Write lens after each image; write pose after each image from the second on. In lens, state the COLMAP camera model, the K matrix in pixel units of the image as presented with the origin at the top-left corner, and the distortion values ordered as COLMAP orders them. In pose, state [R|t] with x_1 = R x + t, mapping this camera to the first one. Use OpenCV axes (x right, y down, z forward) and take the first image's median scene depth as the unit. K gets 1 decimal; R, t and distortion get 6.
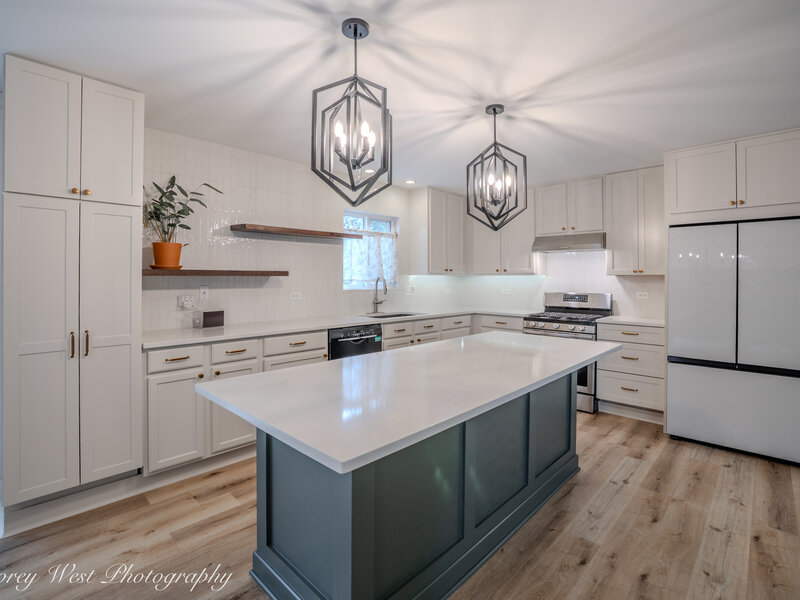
lens RADIAL K [[395.8, 0, 399.2], [0, 395.8, 275.6], [0, 0, 1]] dist [-0.020983, 0.001089]
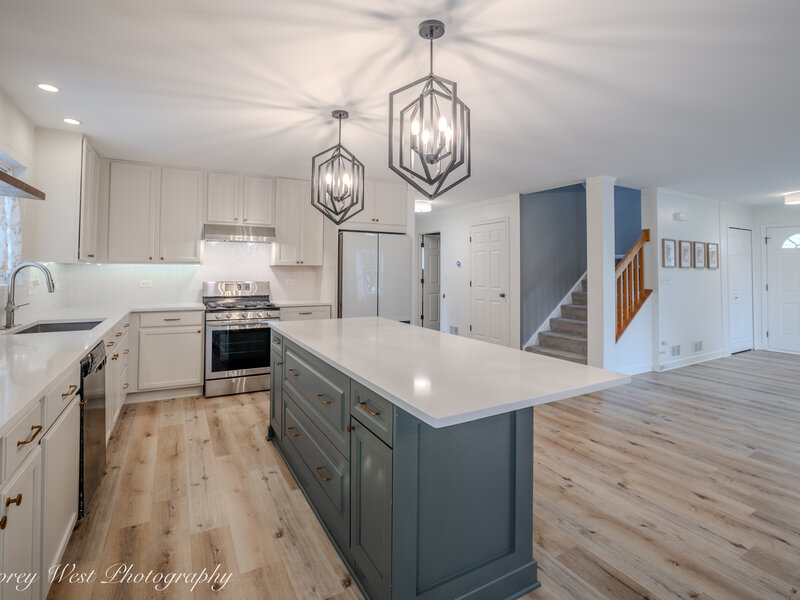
lens RADIAL K [[397.2, 0, 394.8], [0, 397.2, 257.4], [0, 0, 1]] dist [-0.028171, 0.001148]
pose [[0.294539, 0.026447, 0.955274, -0.492330], [-0.009650, 0.999648, -0.024700, 0.001417], [-0.955591, -0.001943, 0.294690, 0.342870]]
